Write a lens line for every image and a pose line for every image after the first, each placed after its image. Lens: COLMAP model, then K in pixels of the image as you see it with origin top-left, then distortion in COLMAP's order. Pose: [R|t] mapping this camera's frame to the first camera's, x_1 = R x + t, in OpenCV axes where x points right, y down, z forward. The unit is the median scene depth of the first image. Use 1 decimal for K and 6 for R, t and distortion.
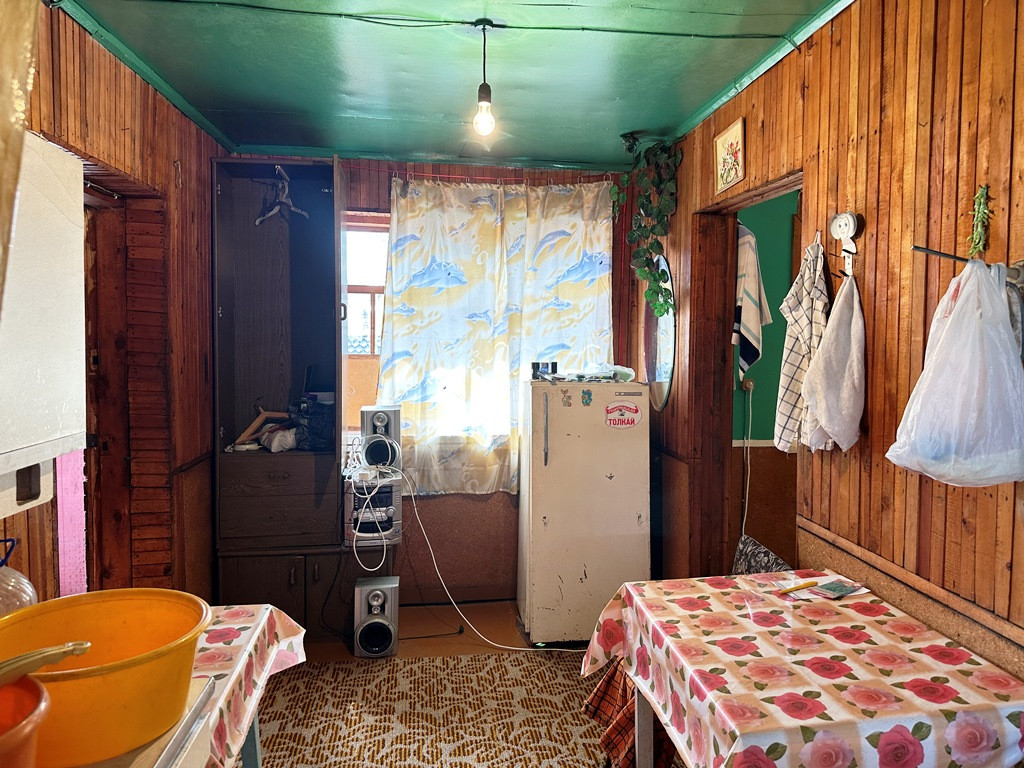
lens RADIAL K [[723.3, 0, 512.0], [0, 723.3, 384.0], [0, 0, 1]] dist [0.165271, -0.151815]
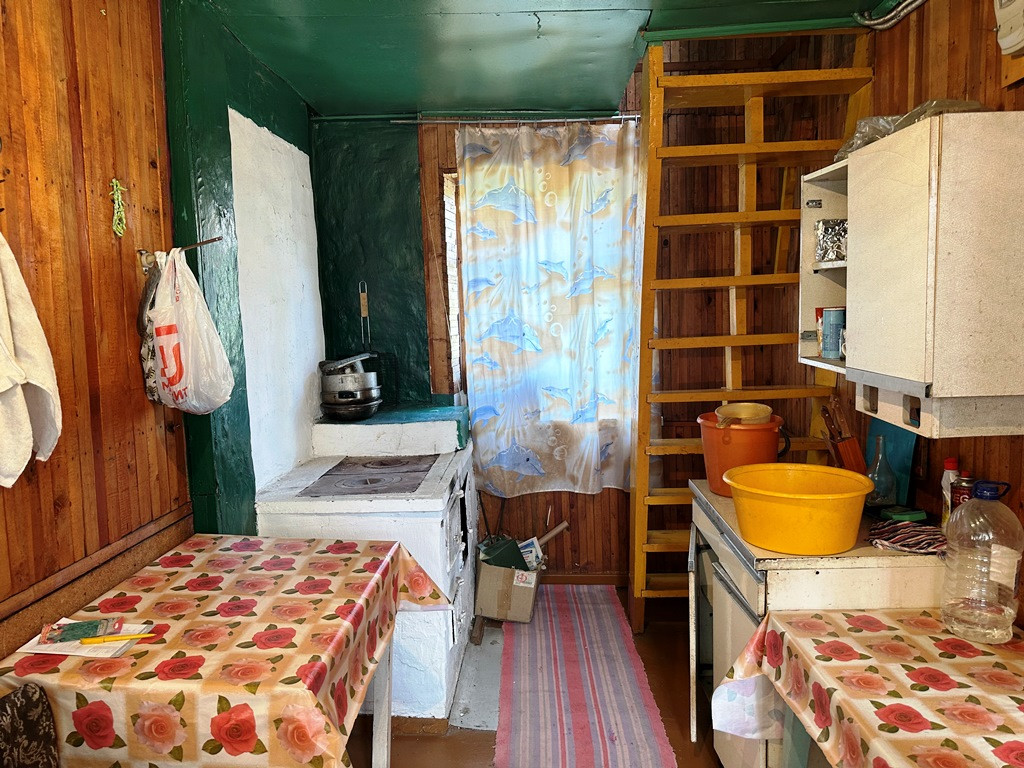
lens RADIAL K [[723.3, 0, 512.0], [0, 723.3, 384.0], [0, 0, 1]] dist [0.165271, -0.151815]
pose [[-0.988427, 0.003454, 0.151658, -0.144039], [0.029294, 0.985269, 0.168482, -0.109240], [-0.148842, 0.170974, -0.973968, 1.836886]]
